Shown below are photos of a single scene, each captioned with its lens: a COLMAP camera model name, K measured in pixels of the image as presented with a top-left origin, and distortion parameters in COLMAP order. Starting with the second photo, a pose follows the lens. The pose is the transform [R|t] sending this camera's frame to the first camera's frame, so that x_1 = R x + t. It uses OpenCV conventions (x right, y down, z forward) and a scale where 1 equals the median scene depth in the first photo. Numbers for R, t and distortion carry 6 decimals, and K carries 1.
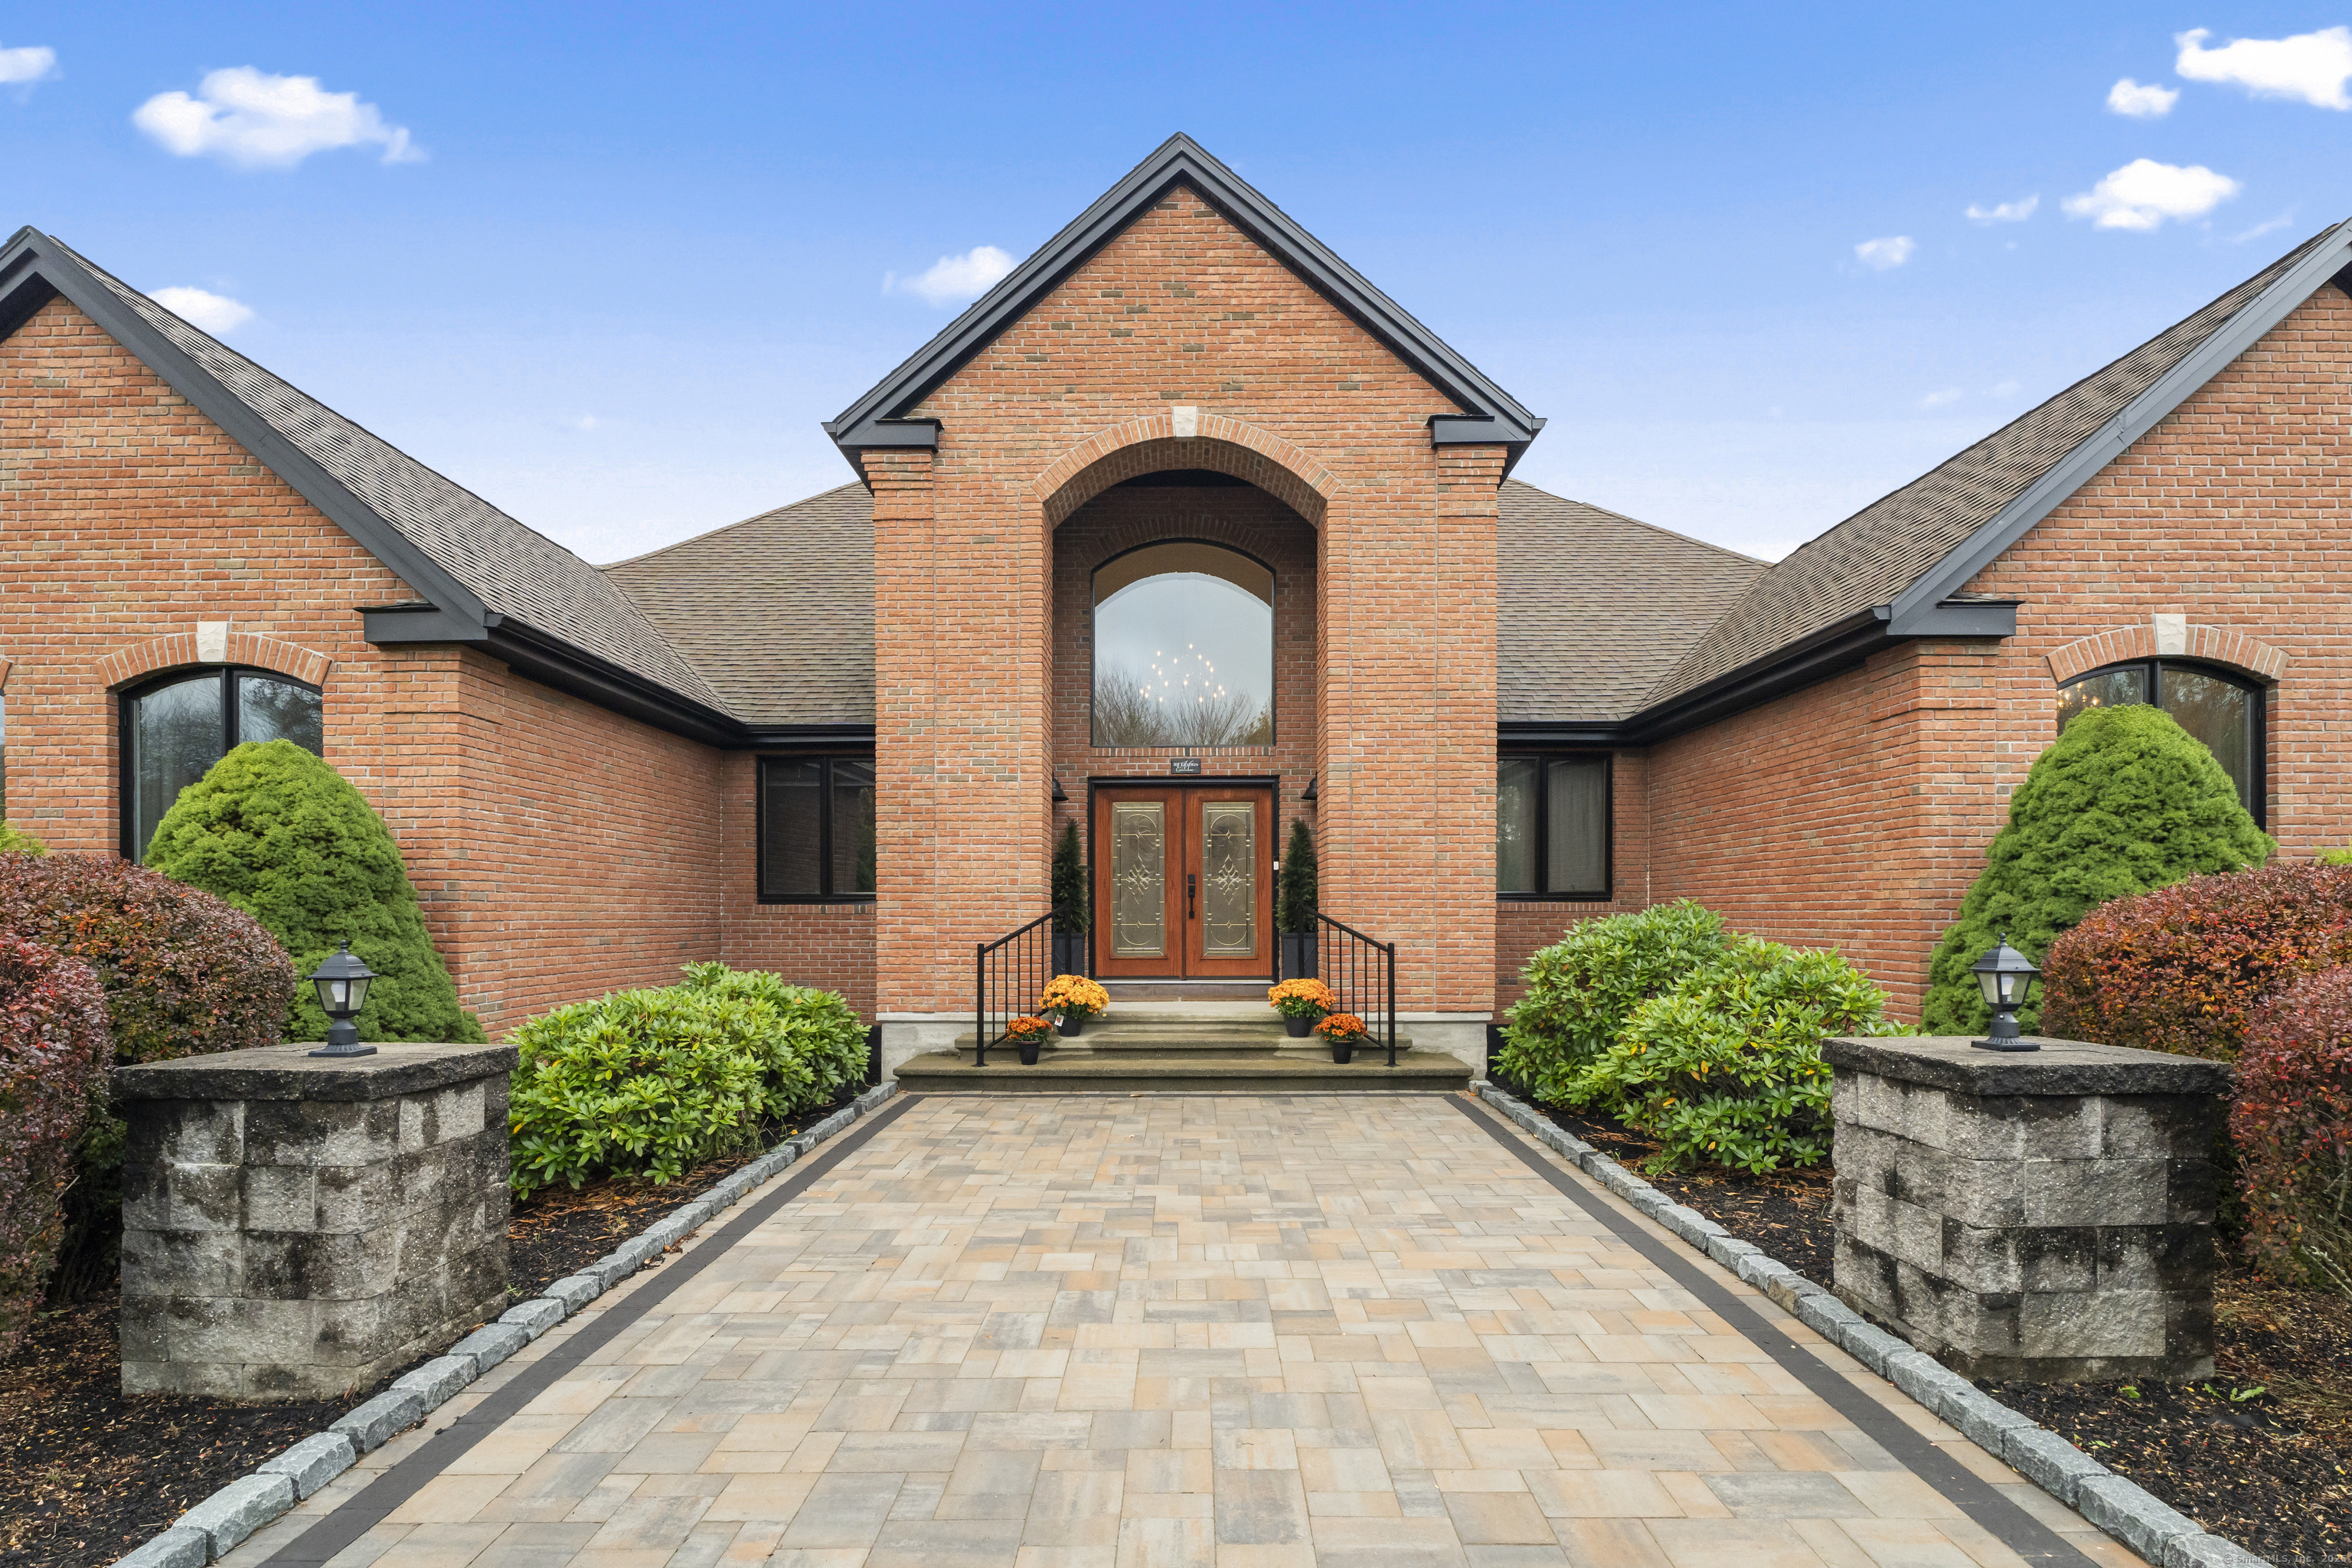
lens RADIAL K [[1138.9, 0, 1186.1], [0, 1138.9, 904.0], [0, 0, 1]] dist [-0.003495, -0.000492]
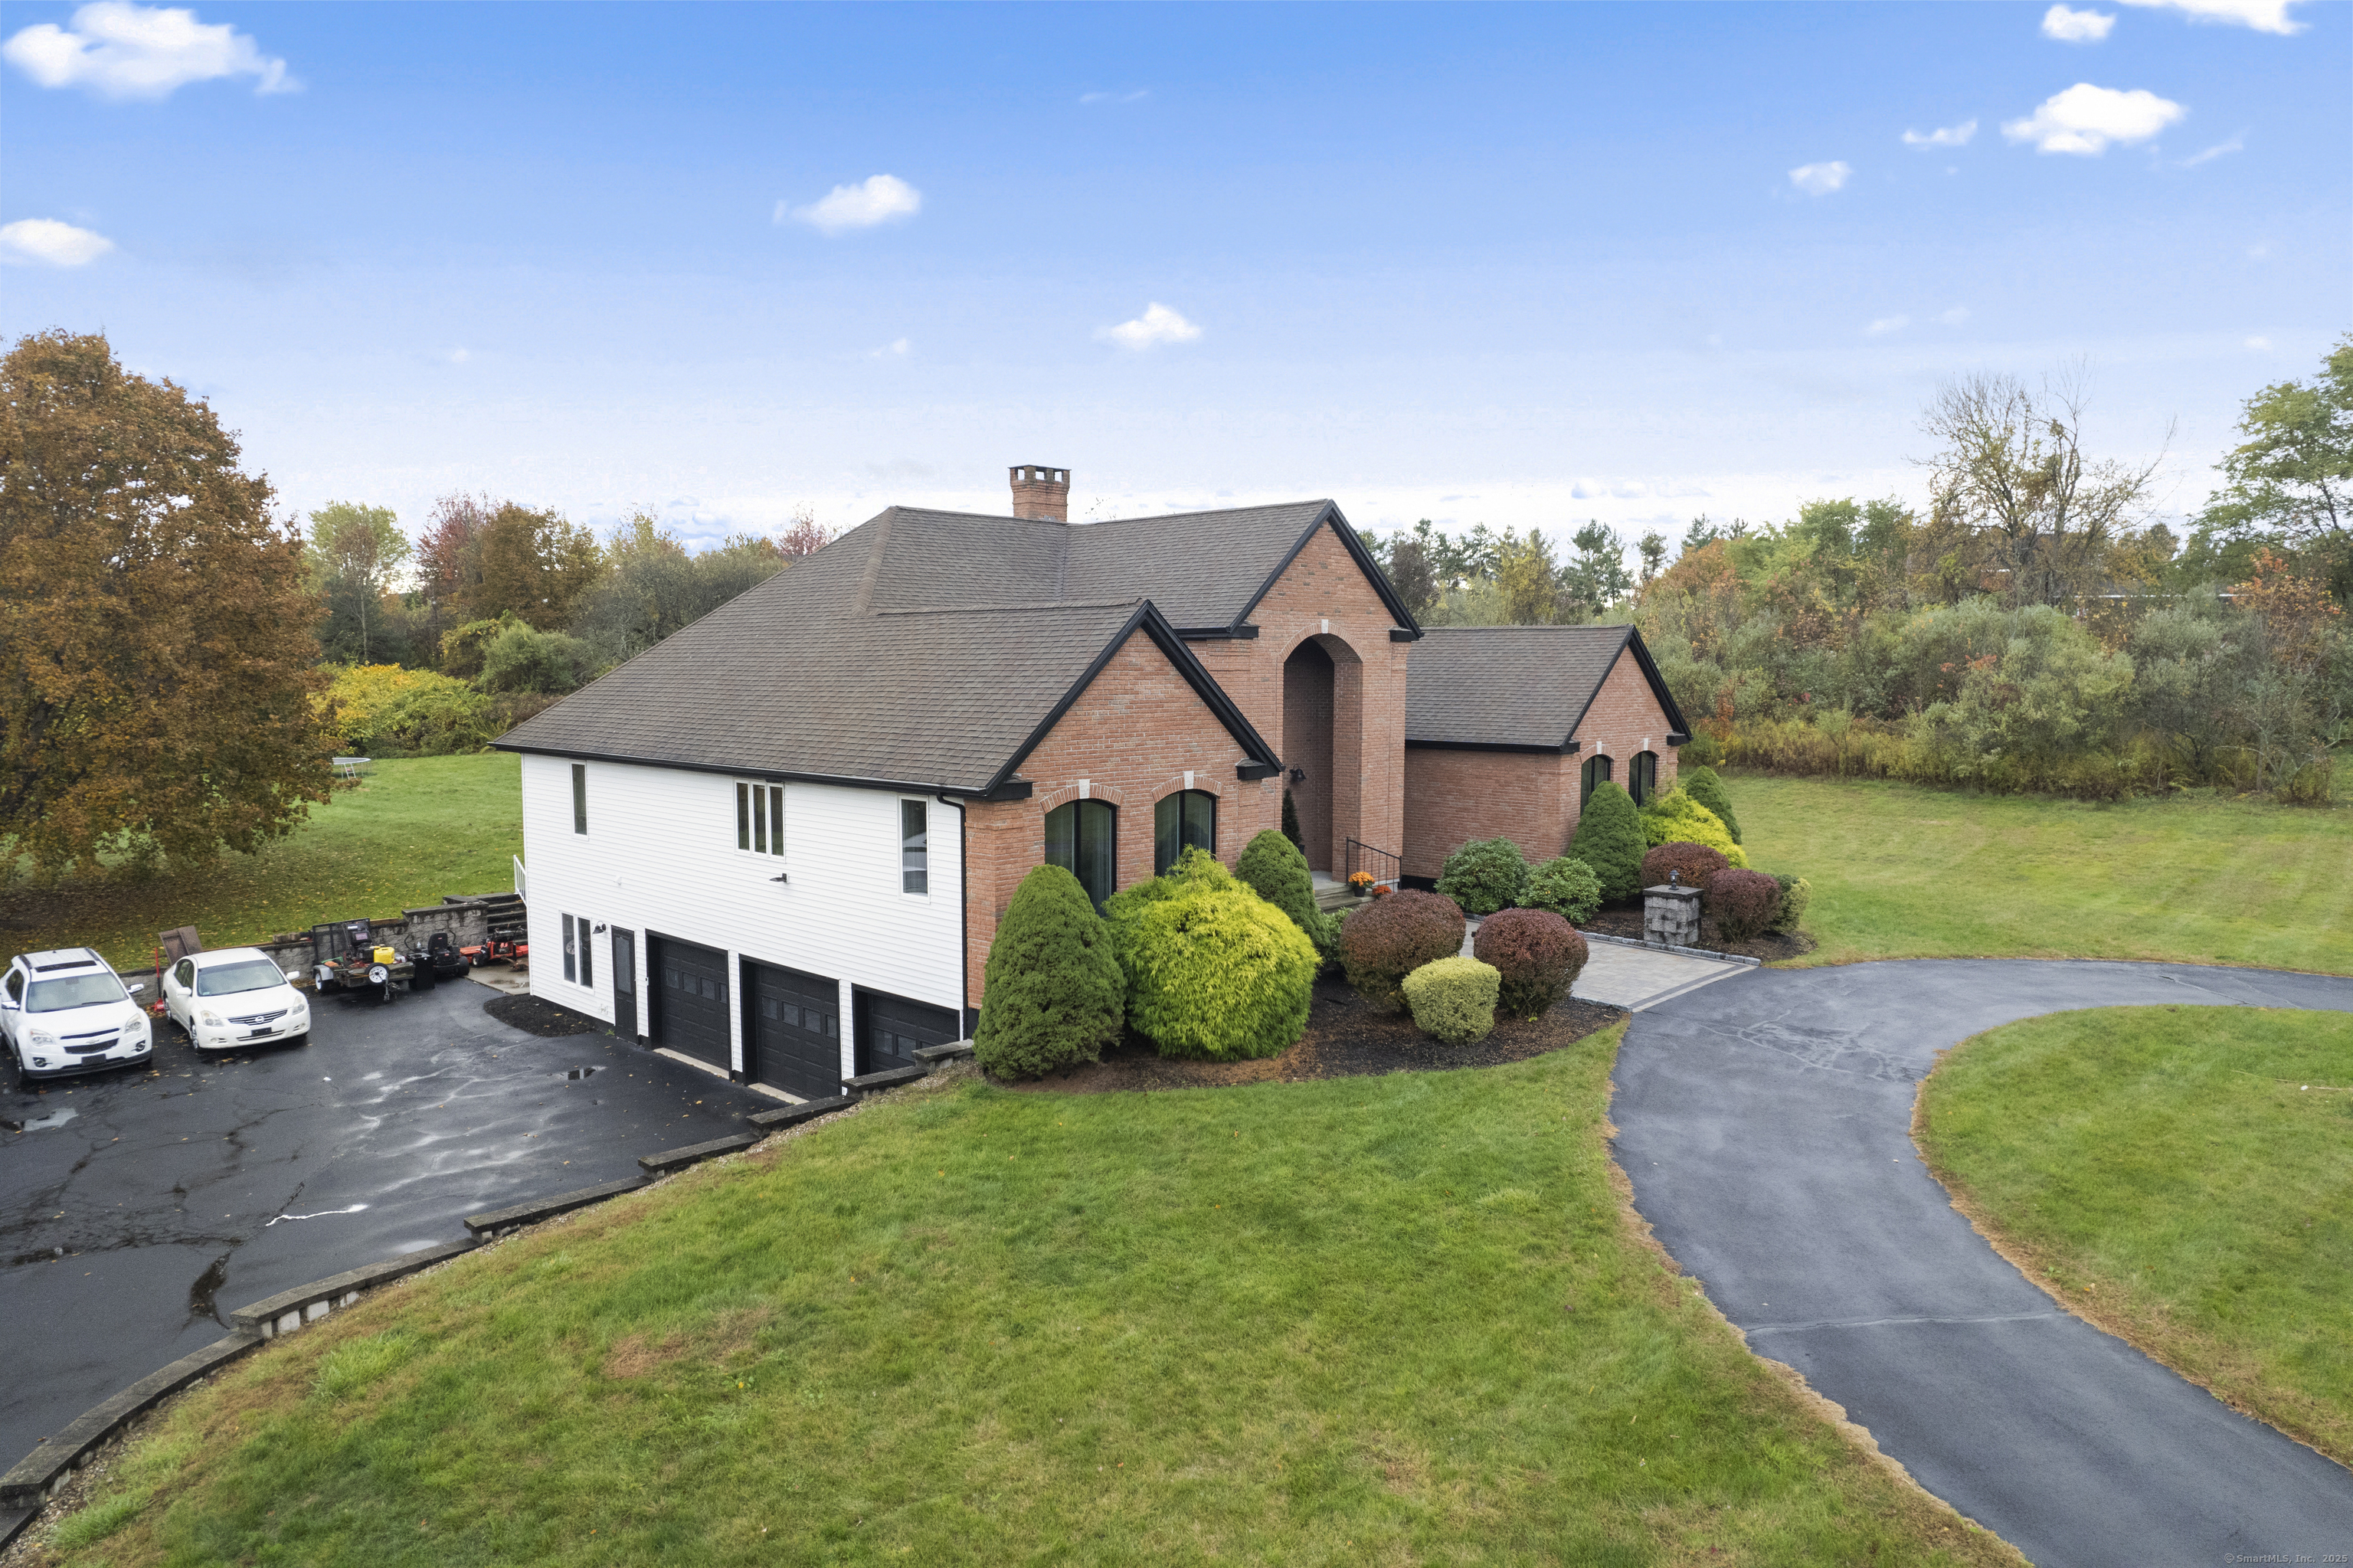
lens RADIAL K [[1489.2, 0, 1170.6], [0, 1489.2, 768.4], [0, 0, 1]] dist [0.001004, 0.000981]
pose [[0.686329, -0.046595, 0.725797, -3.047518], [-0.013871, 0.996925, 0.077118, -0.482615], [-0.727159, -0.062996, 0.683573, -1.023408]]
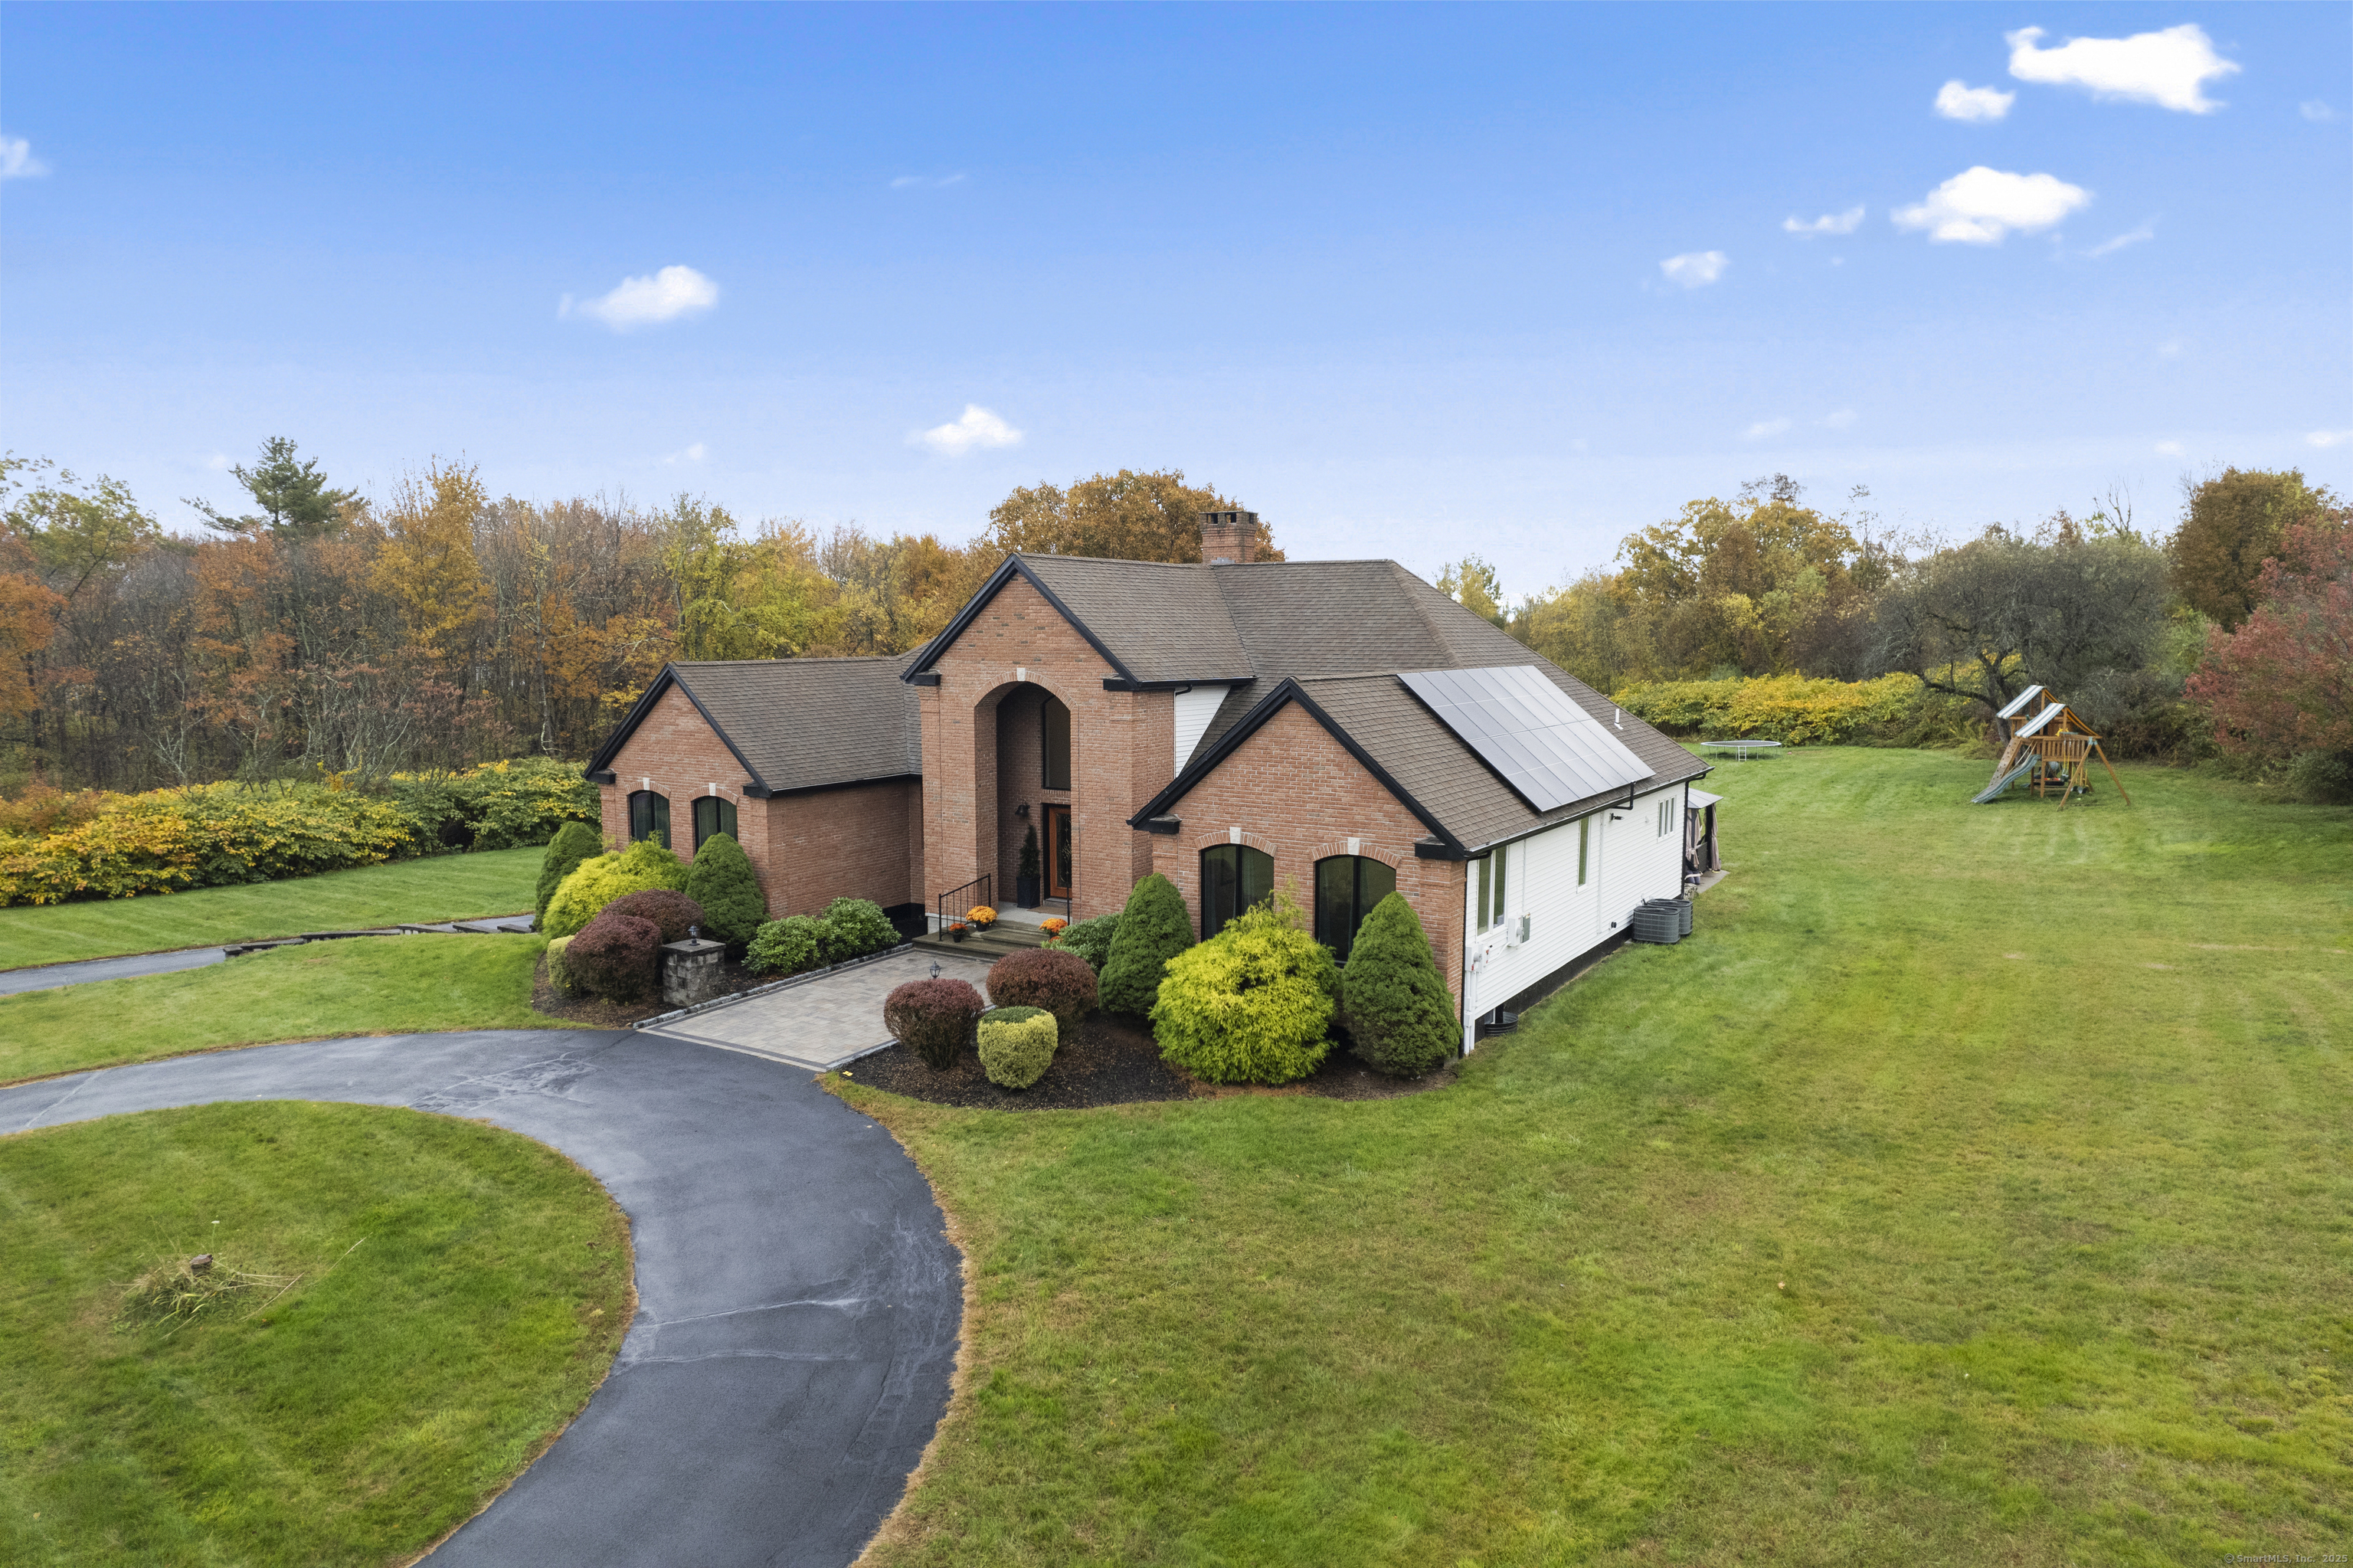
lens RADIAL K [[1489.2, 0, 1186.7], [0, 1489.2, 791.6], [0, 0, 1]] dist [0.001004, 0.000981]
pose [[0.851331, 0.061345, -0.521030, 2.462909], [0.002885, 0.992578, 0.121578, -0.728107], [0.524621, -0.105006, 0.844835, -1.844245]]
